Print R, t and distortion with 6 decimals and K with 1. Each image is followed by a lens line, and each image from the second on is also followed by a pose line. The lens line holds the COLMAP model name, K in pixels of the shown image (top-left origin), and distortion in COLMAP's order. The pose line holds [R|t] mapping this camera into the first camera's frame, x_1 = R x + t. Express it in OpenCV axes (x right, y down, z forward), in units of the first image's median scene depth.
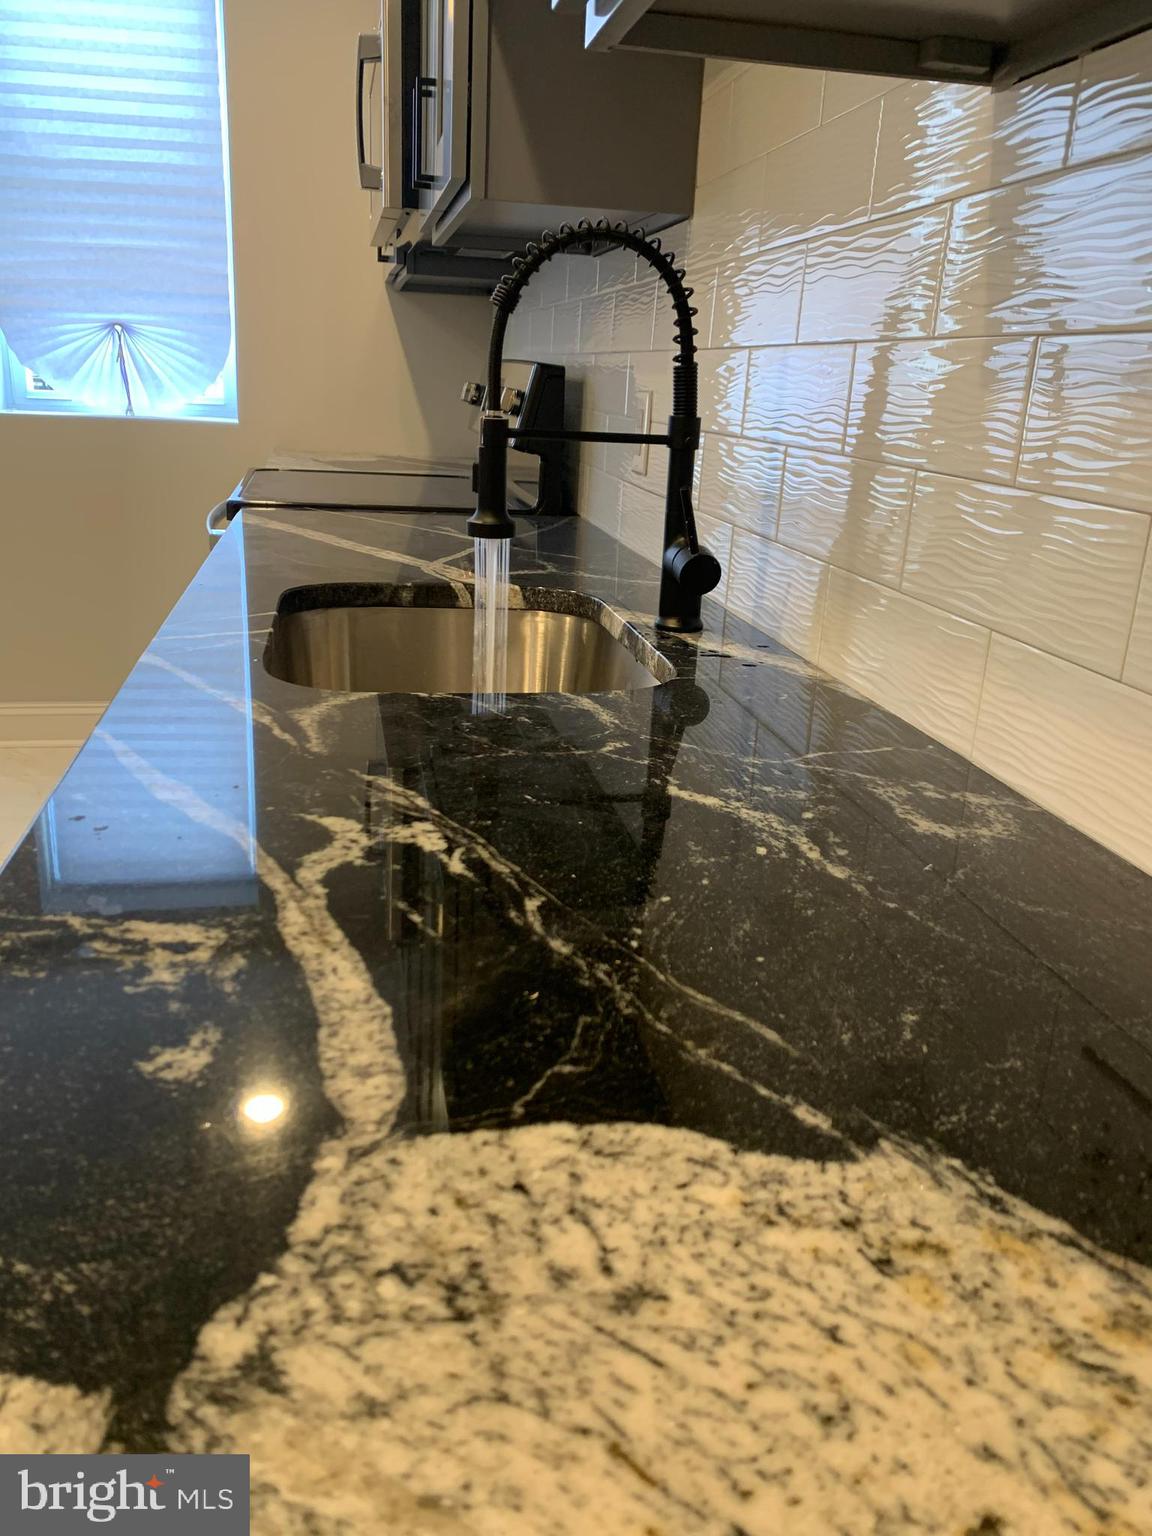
lens RADIAL K [[1177.0, 0, 564.5], [0, 1177.0, 766.5], [0, 0, 1]] dist [0.043561, -0.057289]
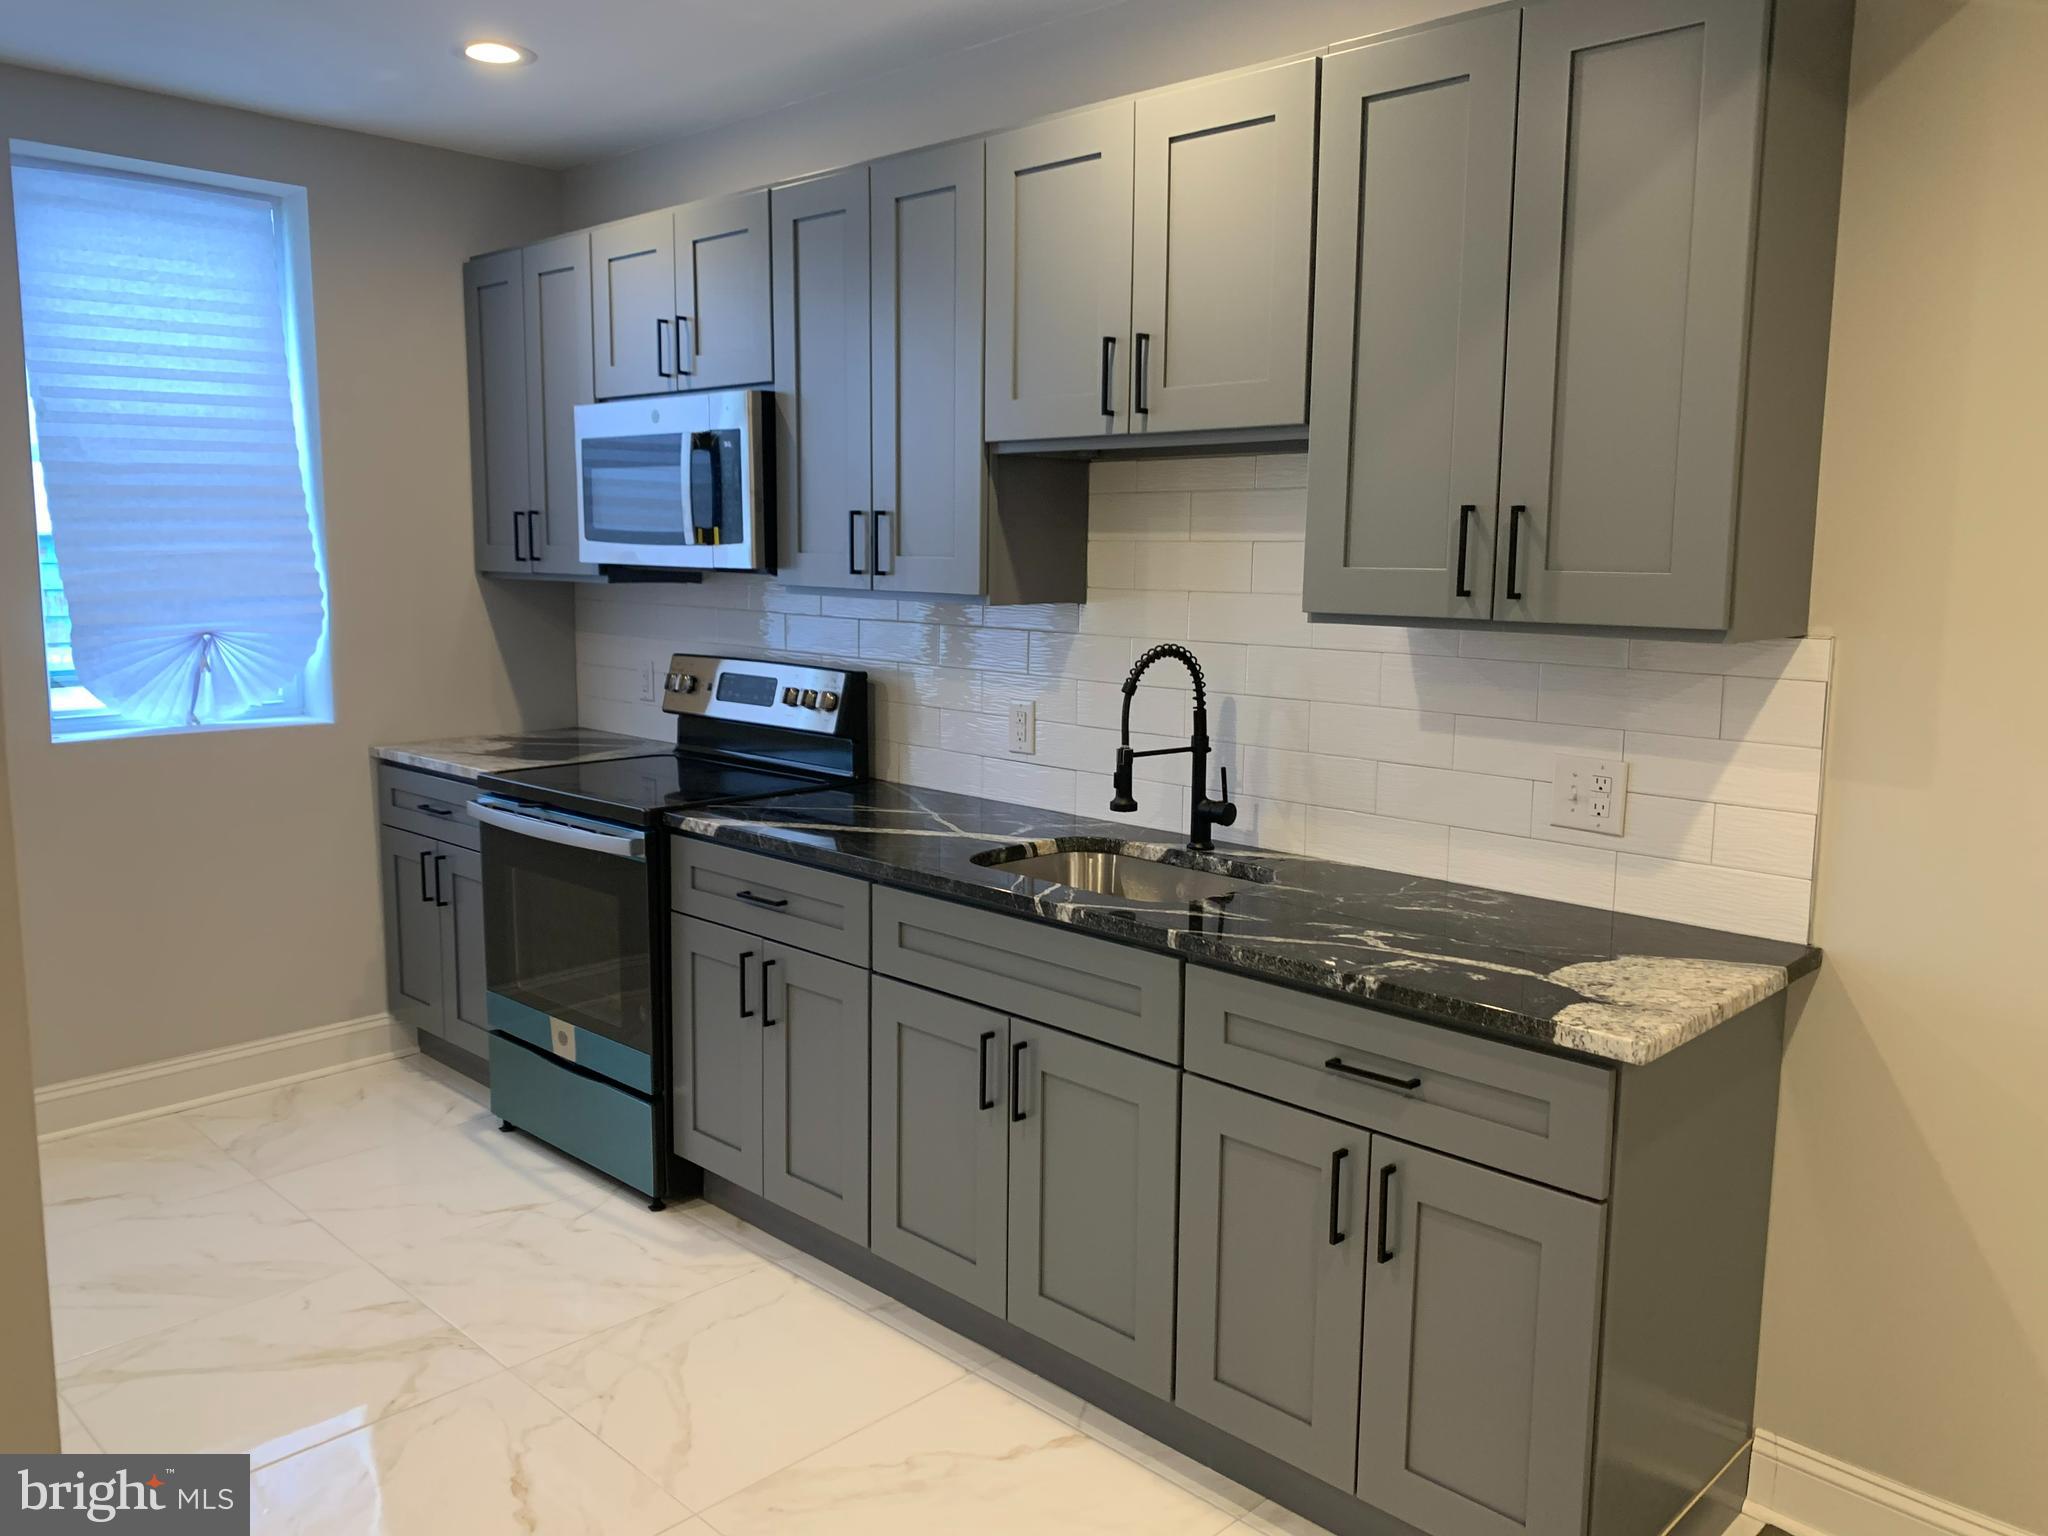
lens RADIAL K [[1569.3, 0, 1029.2], [0, 1569.3, 747.3], [0, 0, 1]] dist [0.043561, -0.057289]
pose [[0.810563, -0.110727, 0.575089, -1.253619], [0.207130, 0.972699, -0.104658, -0.063382], [-0.547800, 0.203950, 0.811369, -0.690858]]
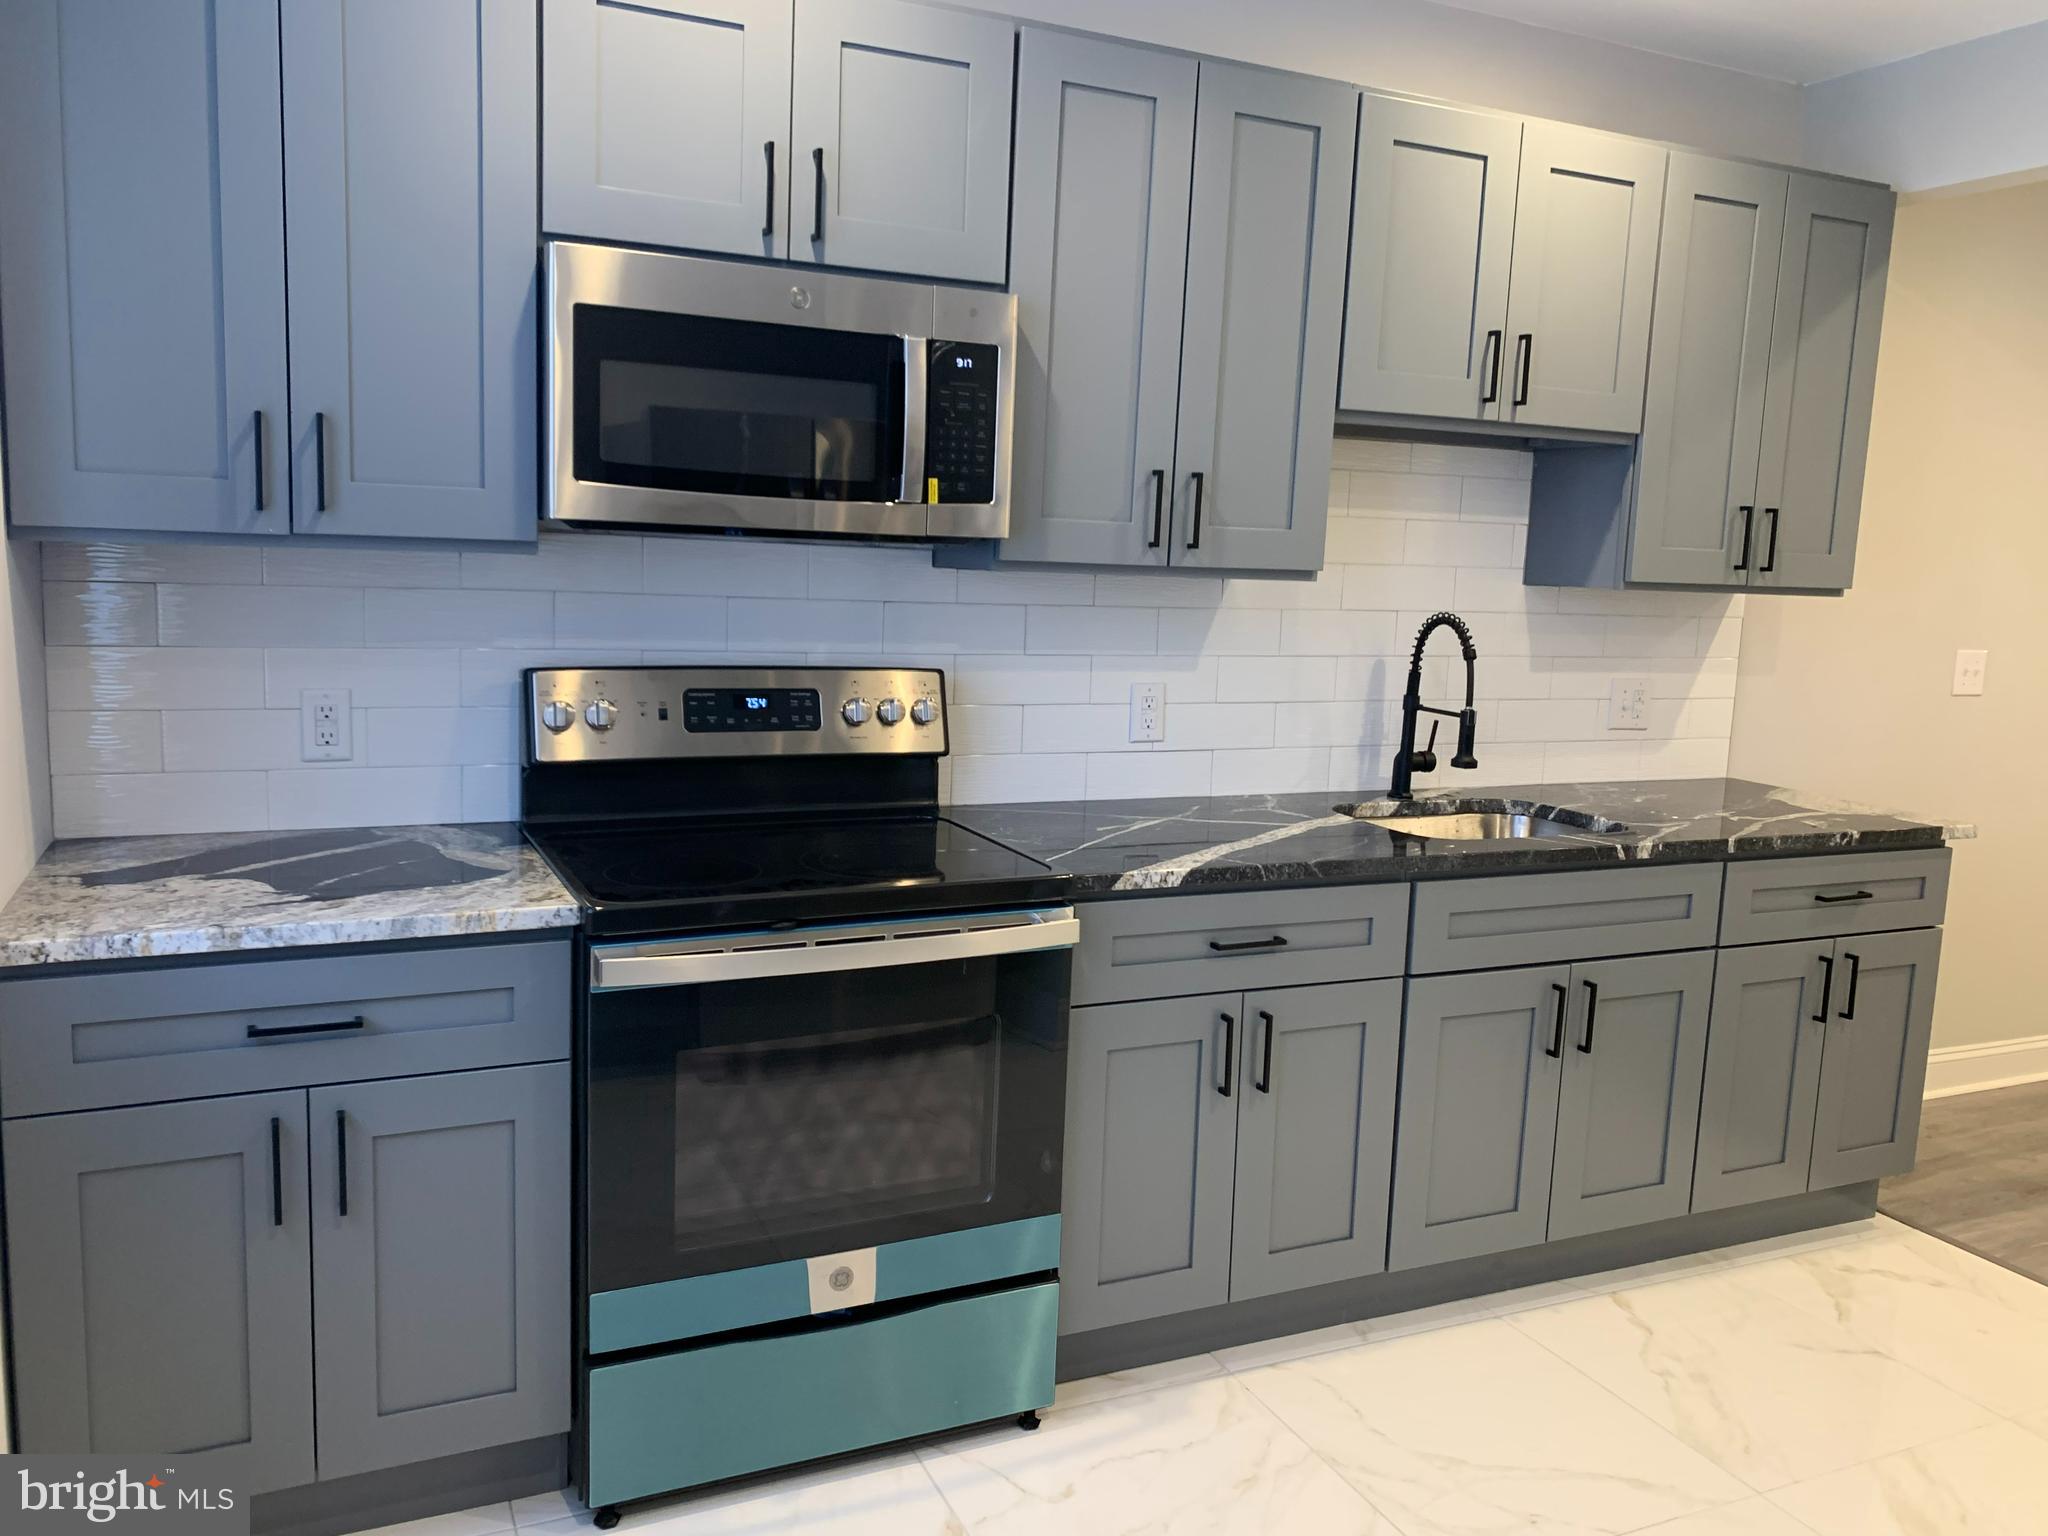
lens RADIAL K [[1569.3, 0, 1030.0], [0, 1569.3, 759.5], [0, 0, 1]] dist [0.043561, -0.057289]
pose [[-0.251208, -0.188496, 0.949402, -1.913442], [0.256720, 0.932752, 0.253118, -0.859456], [-0.933268, 0.307316, -0.185924, 1.759143]]
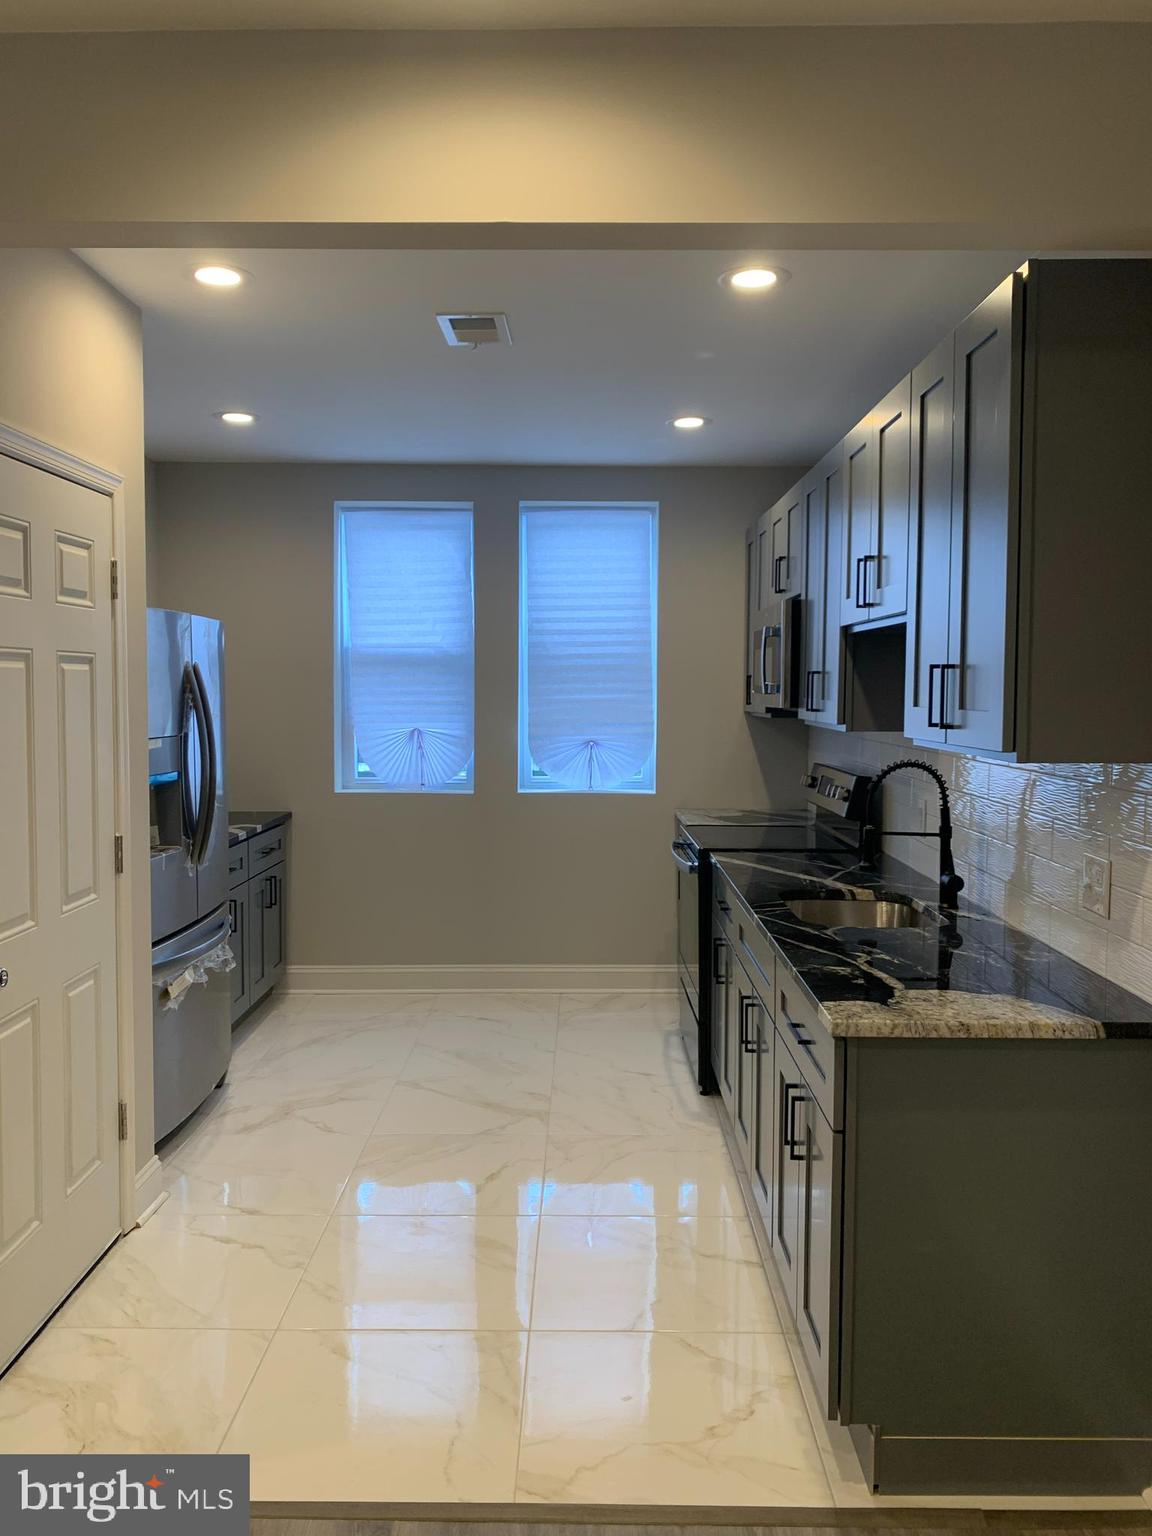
lens RADIAL K [[1177.0, 0, 580.9], [0, 1177.0, 740.2], [0, 0, 1]] dist [0.043561, -0.057289]
pose [[0.982728, -0.030996, -0.182443, -0.171102], [-0.020227, 0.961975, -0.272388, 0.204708], [0.183948, 0.271373, 0.944733, -1.369799]]
